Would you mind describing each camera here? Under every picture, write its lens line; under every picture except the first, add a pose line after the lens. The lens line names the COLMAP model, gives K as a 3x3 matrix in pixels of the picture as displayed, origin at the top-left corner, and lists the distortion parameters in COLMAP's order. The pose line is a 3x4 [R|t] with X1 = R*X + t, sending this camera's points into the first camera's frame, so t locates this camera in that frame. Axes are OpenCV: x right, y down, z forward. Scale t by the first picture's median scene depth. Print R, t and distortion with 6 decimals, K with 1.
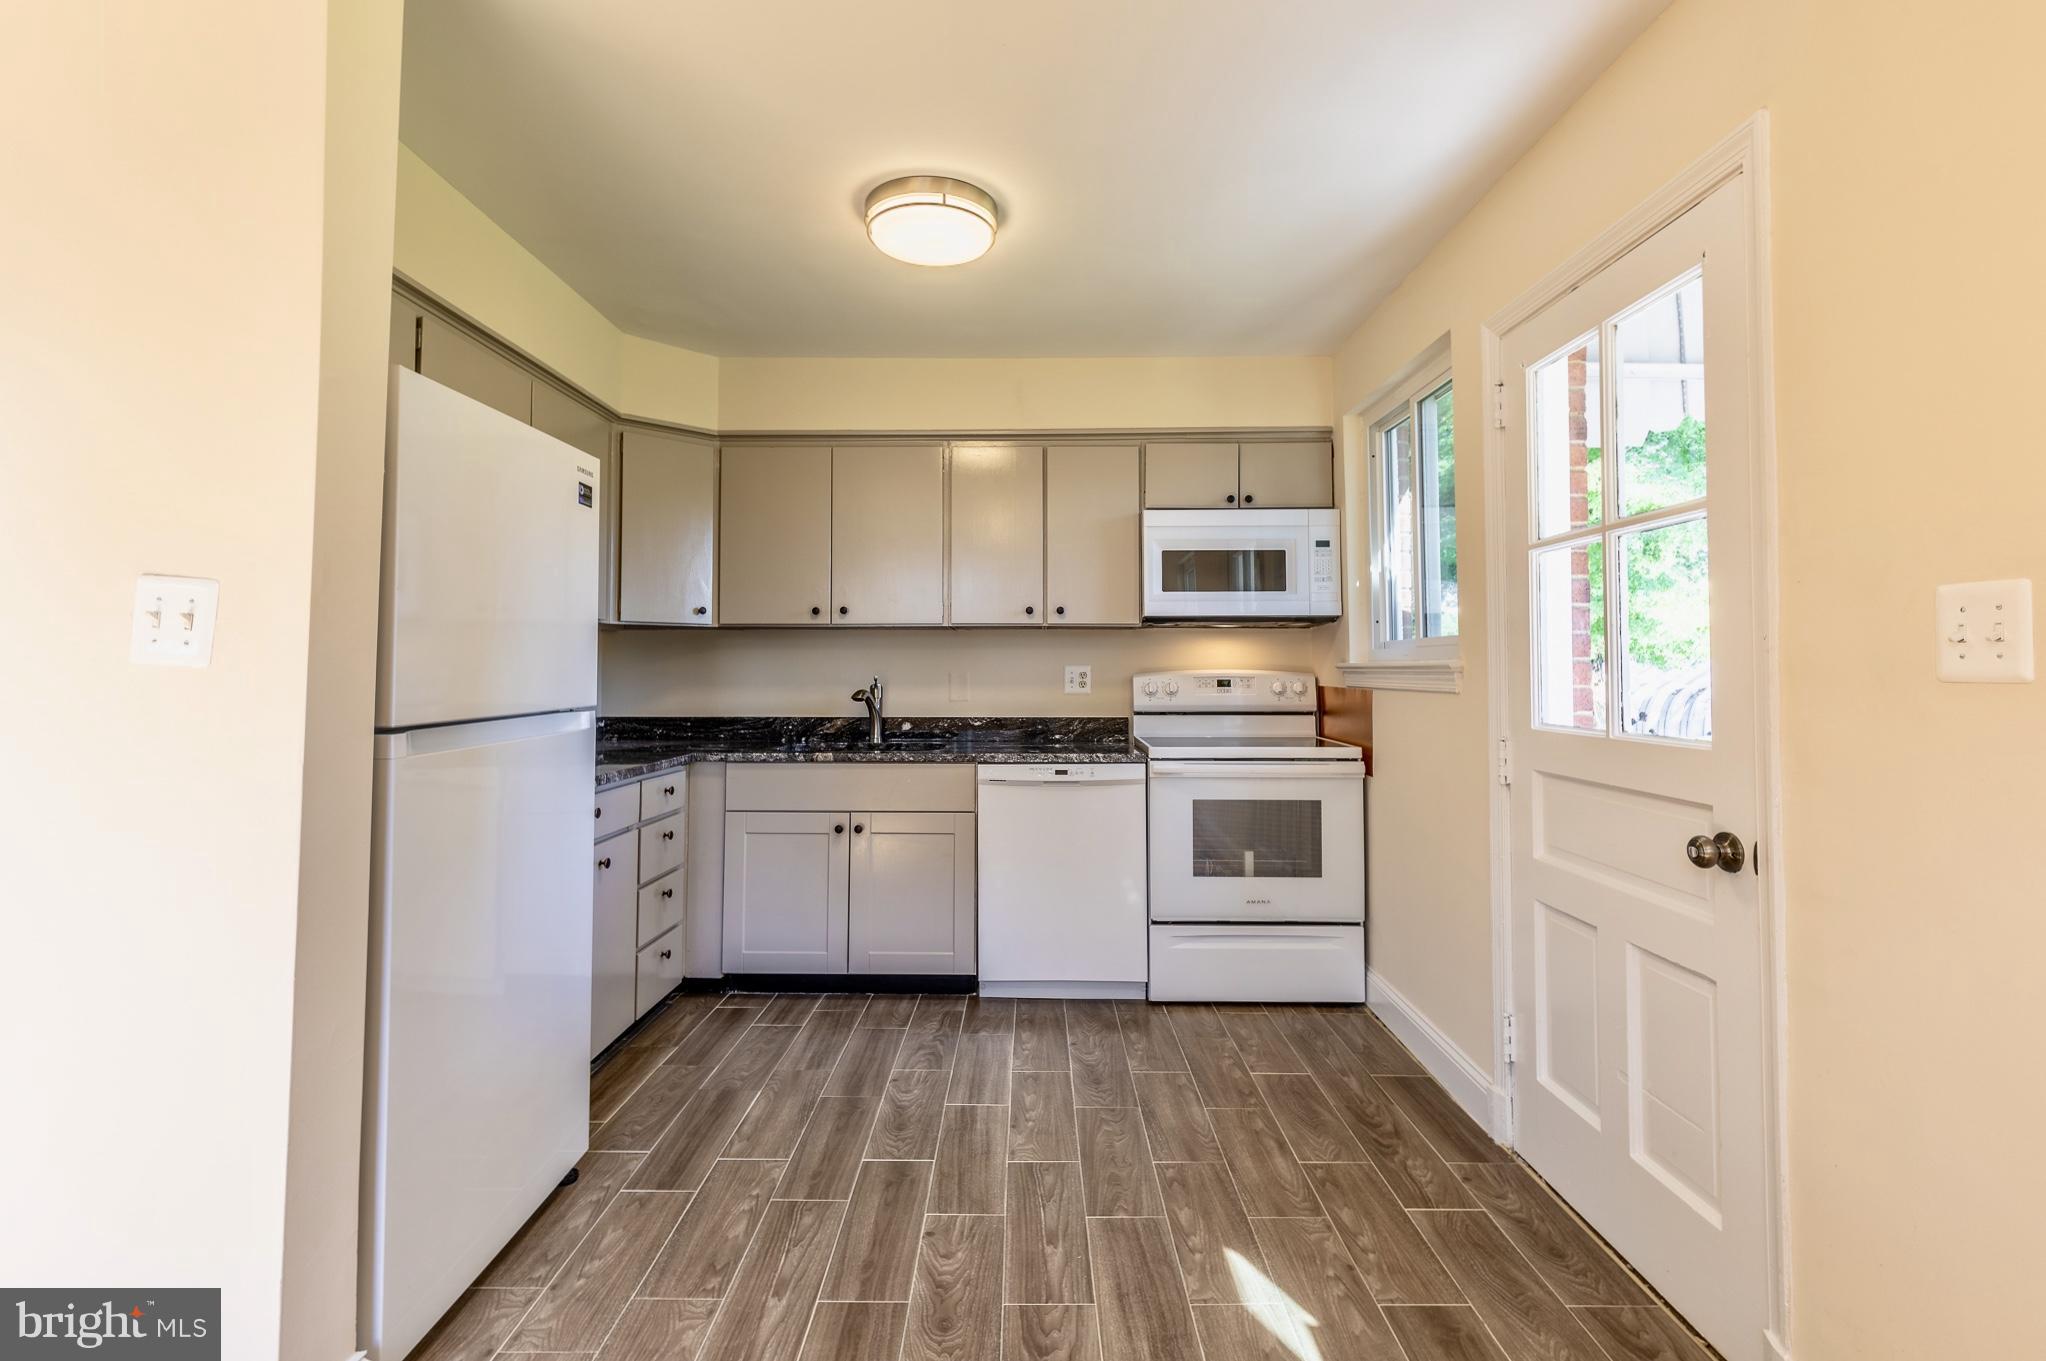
lens RADIAL K [[943.4, 0, 1033.8], [0, 943.4, 678.8], [0, 0, 1]] dist [0.006533, -0.001022]
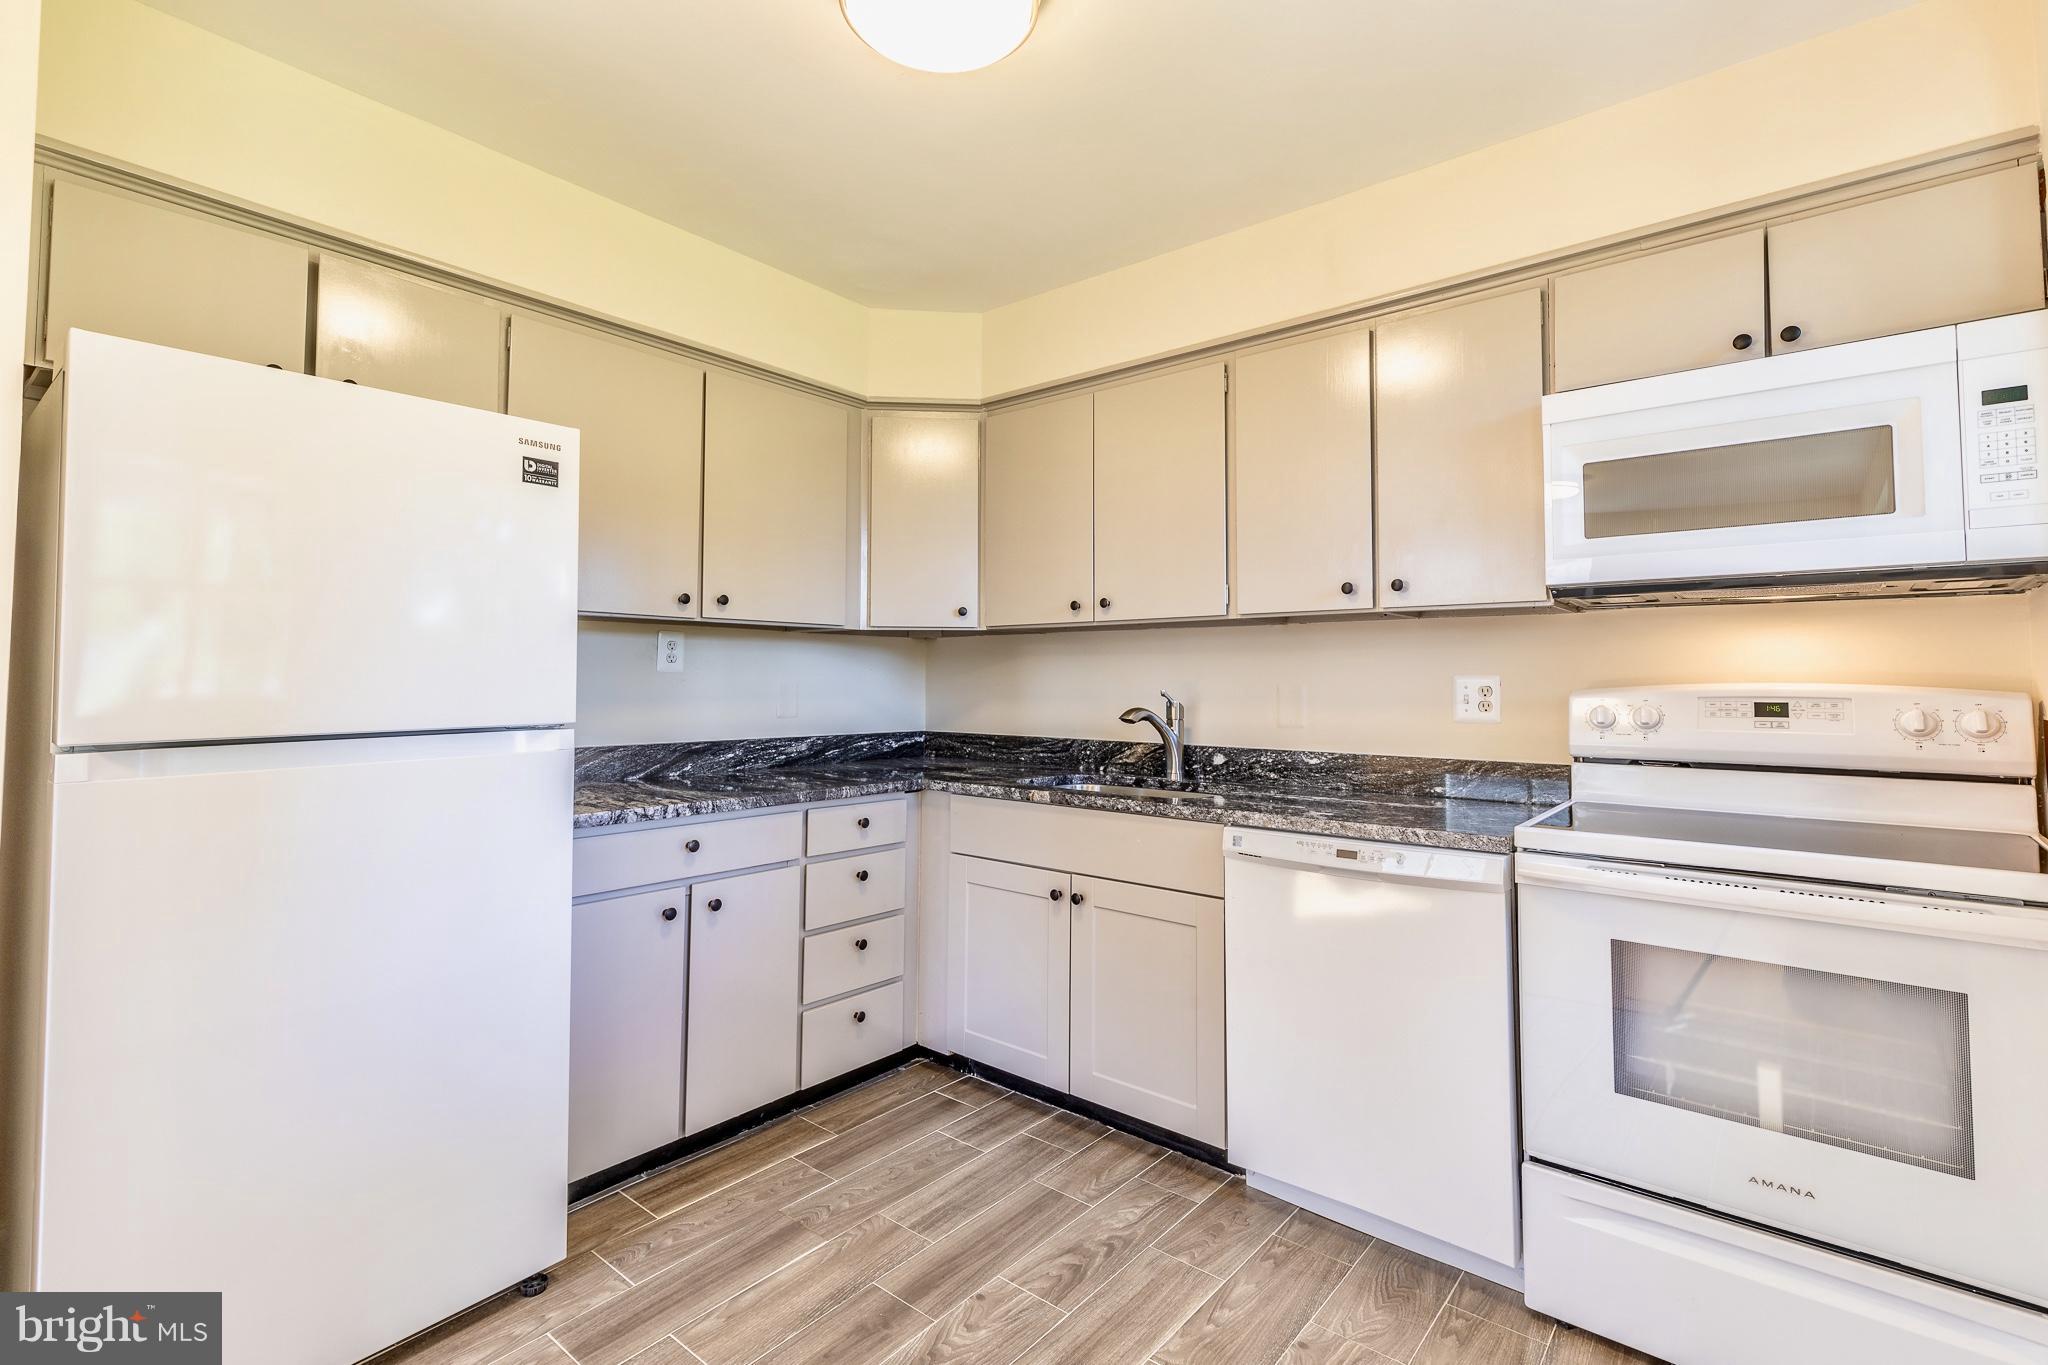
lens RADIAL K [[944.3, 0, 1022.2], [0, 944.3, 661.8], [0, 0, 1]] dist [0.006533, -0.001022]
pose [[0.770855, -0.010737, -0.636921, 0.233832], [-0.008812, 0.999583, -0.027516, -0.003699], [0.636950, 0.026823, 0.770438, 0.376748]]
